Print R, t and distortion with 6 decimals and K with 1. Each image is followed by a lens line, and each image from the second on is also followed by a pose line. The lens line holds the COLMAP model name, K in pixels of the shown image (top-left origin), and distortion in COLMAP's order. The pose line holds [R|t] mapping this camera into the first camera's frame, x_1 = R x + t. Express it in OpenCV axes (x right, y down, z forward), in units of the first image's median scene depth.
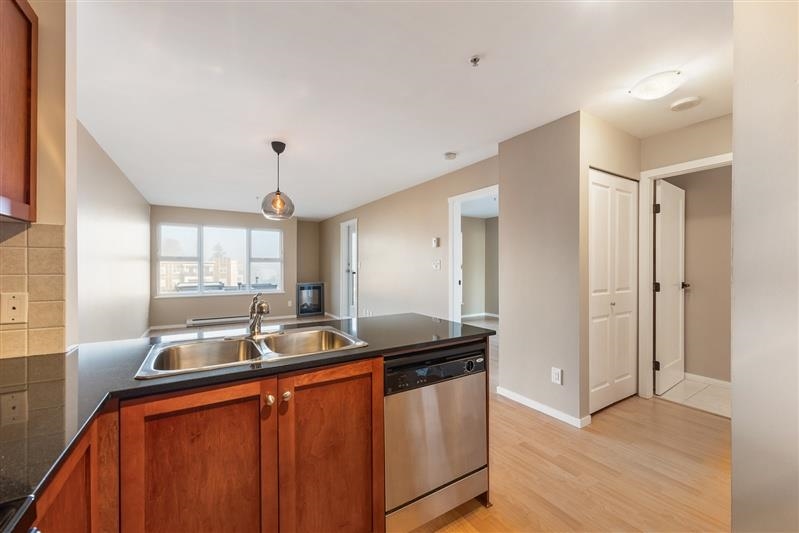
lens RADIAL K [[319.4, 0, 401.9], [0, 319.4, 267.6], [0, 0, 1]] dist [-0.000360, 0.000122]
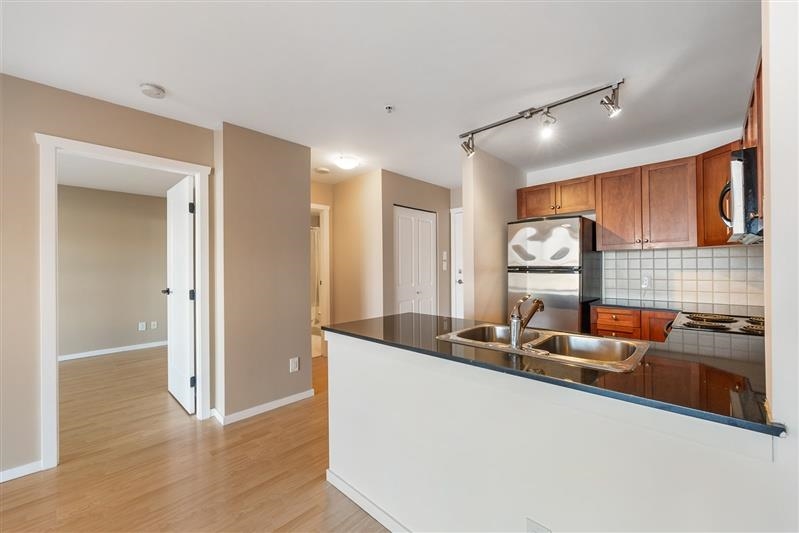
lens RADIAL K [[324.1, 0, 406.1], [0, 324.1, 264.3], [0, 0, 1]] dist [-0.000737, -0.000036]
pose [[-0.250119, 0.003495, 0.968209, -1.171803], [0.012231, 0.999925, -0.000450, -0.026184], [-0.968138, 0.011730, -0.250143, 1.417841]]
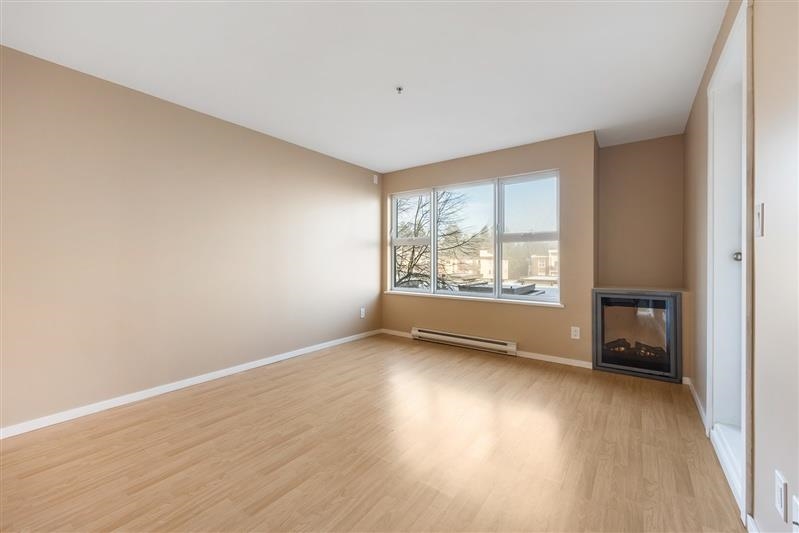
lens RADIAL K [[320.4, 0, 399.9], [0, 320.4, 260.3], [0, 0, 1]] dist [0.000092, 0.000026]
pose [[0.363288, -0.001931, -0.931675, -0.120349], [-0.005371, 0.999977, -0.004167, 0.070258], [0.931662, 0.006518, 0.363269, 2.778922]]
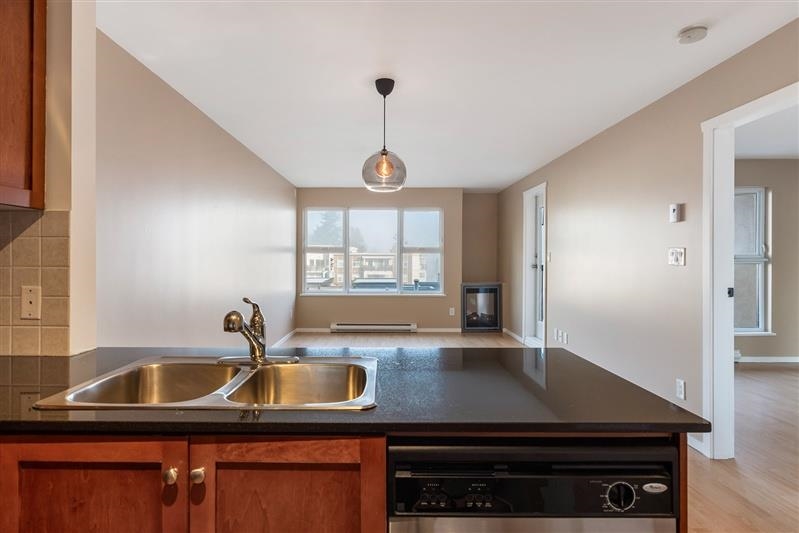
lens RADIAL K [[454.0, 0, 380.1], [0, 454.0, 259.0], [0, 0, 1]] dist [0.001532, 0.000608]
pose [[0.841860, 0.001344, -0.539695, 0.254682], [-0.003732, 0.999987, -0.003331, 0.000141], [0.539683, 0.004818, 0.841854, 0.310737]]
